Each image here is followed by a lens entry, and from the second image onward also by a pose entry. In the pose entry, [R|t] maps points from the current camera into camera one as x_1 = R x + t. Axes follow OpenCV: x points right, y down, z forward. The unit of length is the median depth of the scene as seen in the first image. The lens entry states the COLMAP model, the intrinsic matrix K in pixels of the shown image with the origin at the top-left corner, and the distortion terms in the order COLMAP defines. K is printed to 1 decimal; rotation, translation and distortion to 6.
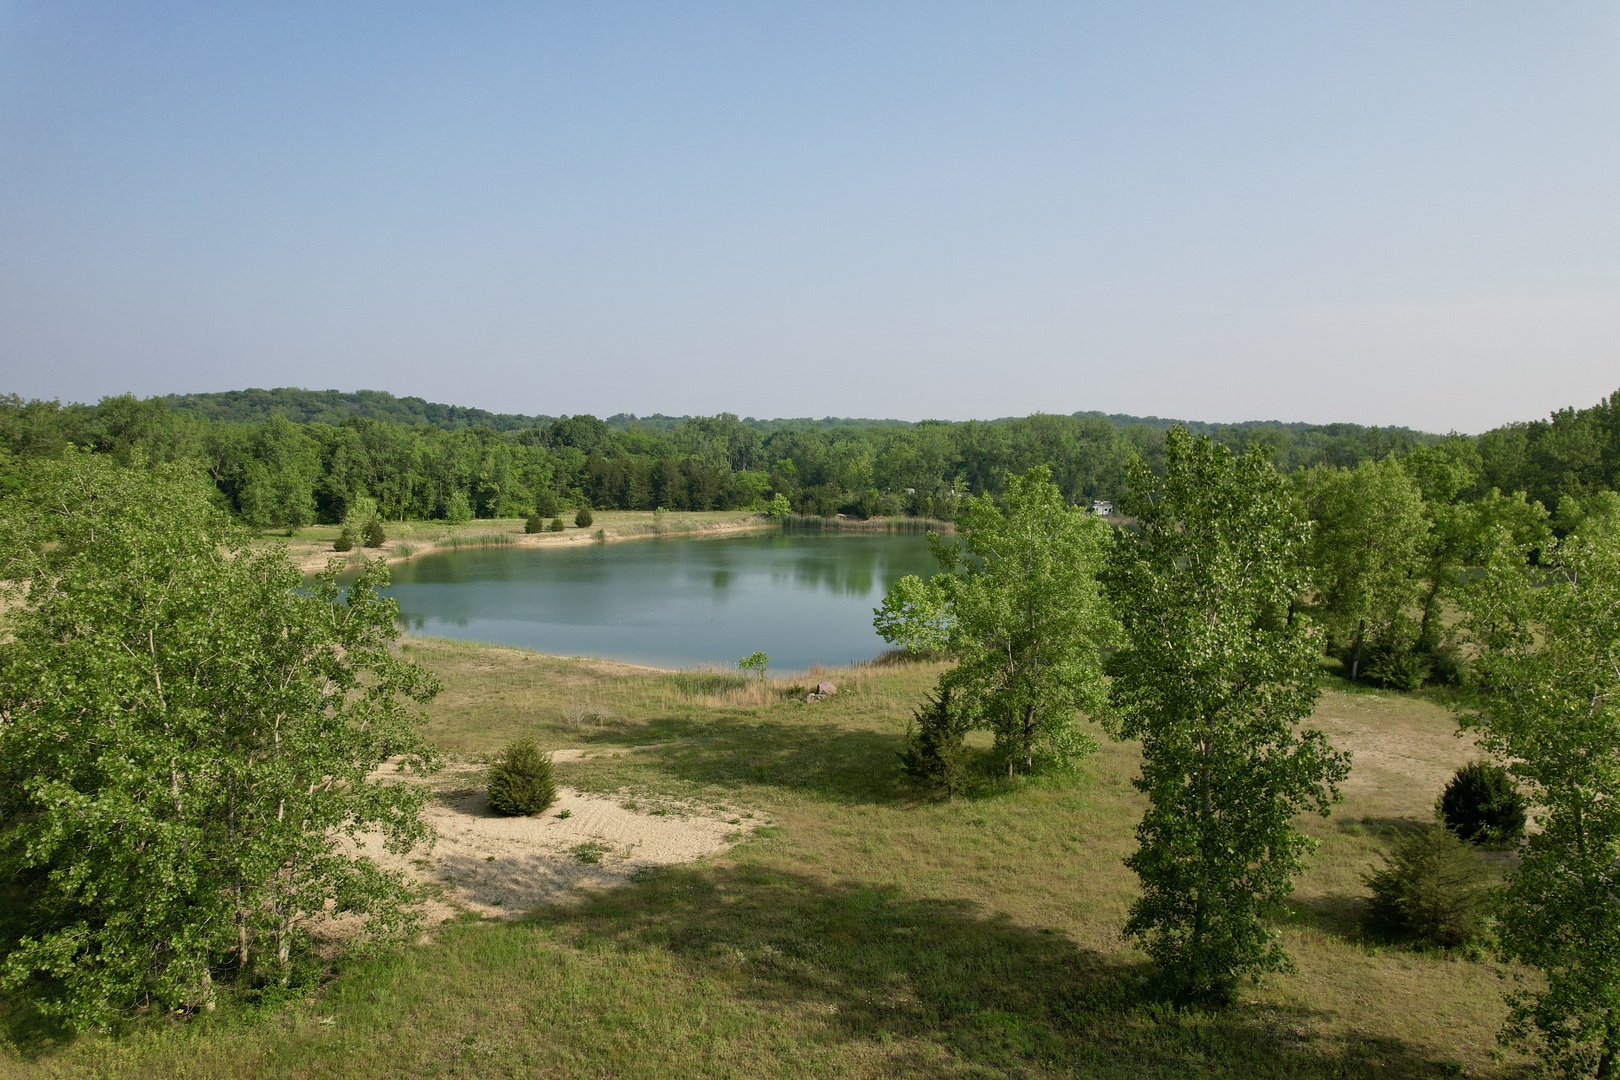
lens RADIAL K [[1031.8, 0, 812.0], [0, 1031.8, 541.5], [0, 0, 1]] dist [-0.080804, 0.070936]
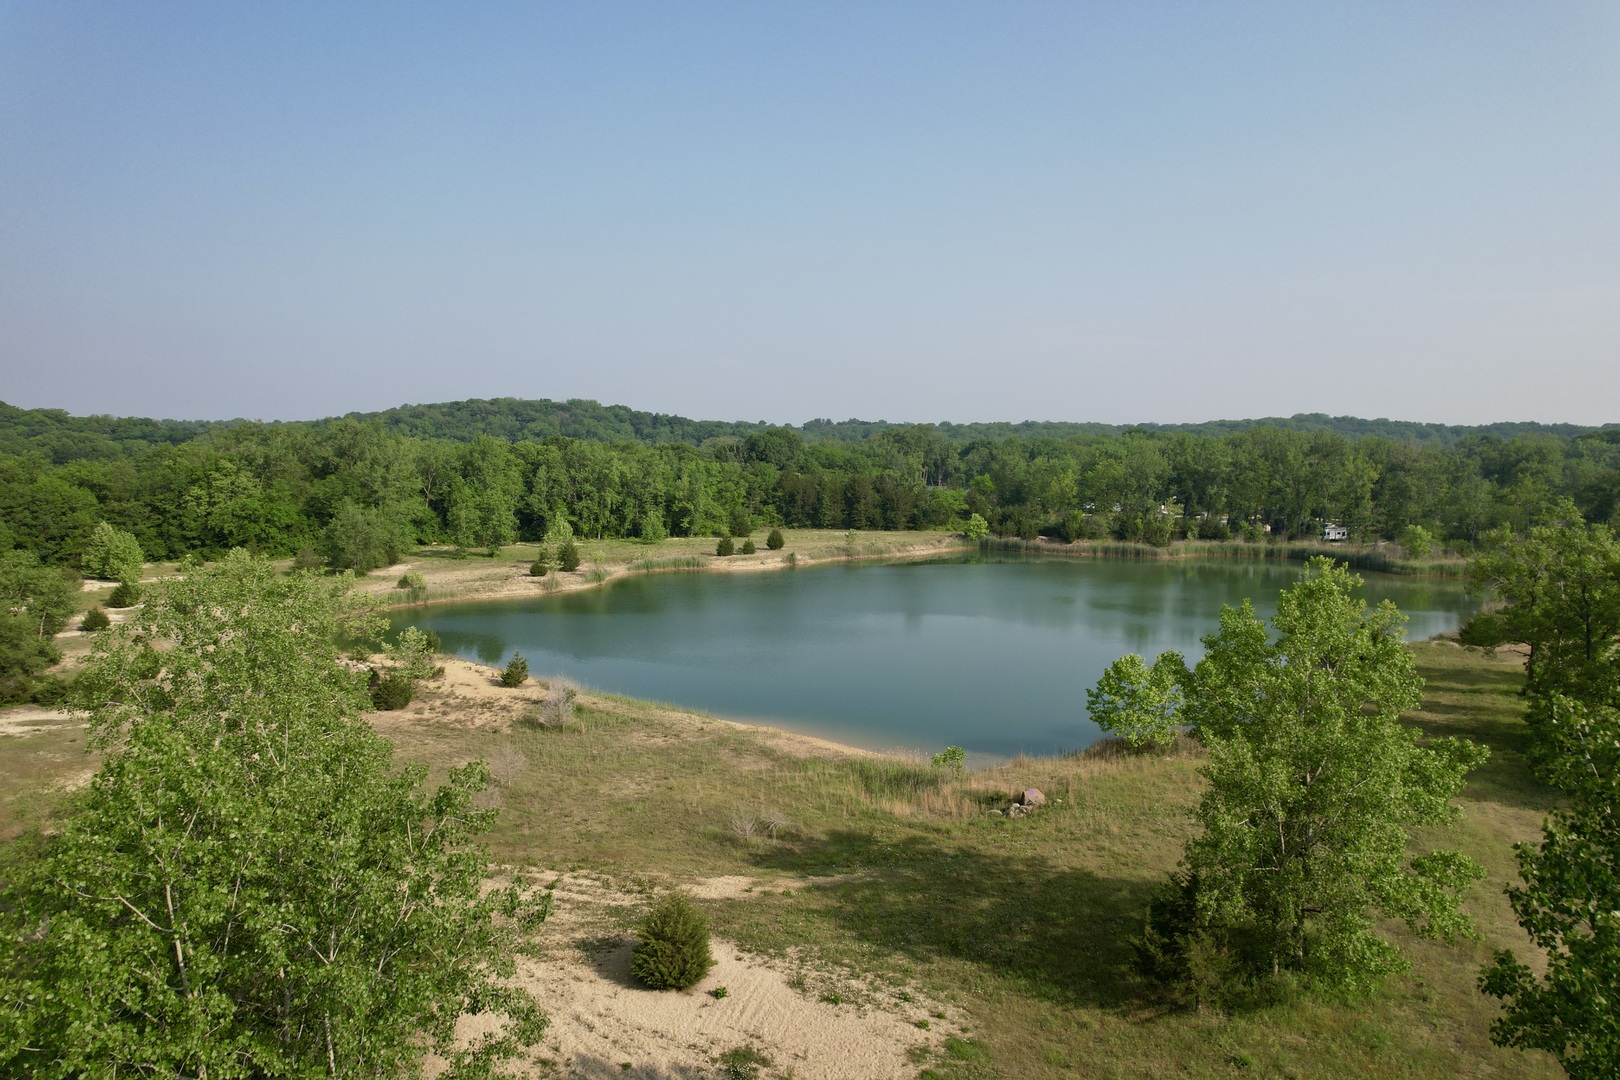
lens RADIAL K [[1038.7, 0, 821.2], [0, 1038.7, 546.0], [0, 0, 1]] dist [-0.079762, 0.071120]
pose [[0.983942, 0.009633, -0.178230, -0.010812], [-0.009616, 0.999953, 0.000960, -0.083106], [0.178231, 0.000769, 0.983988, 0.150826]]
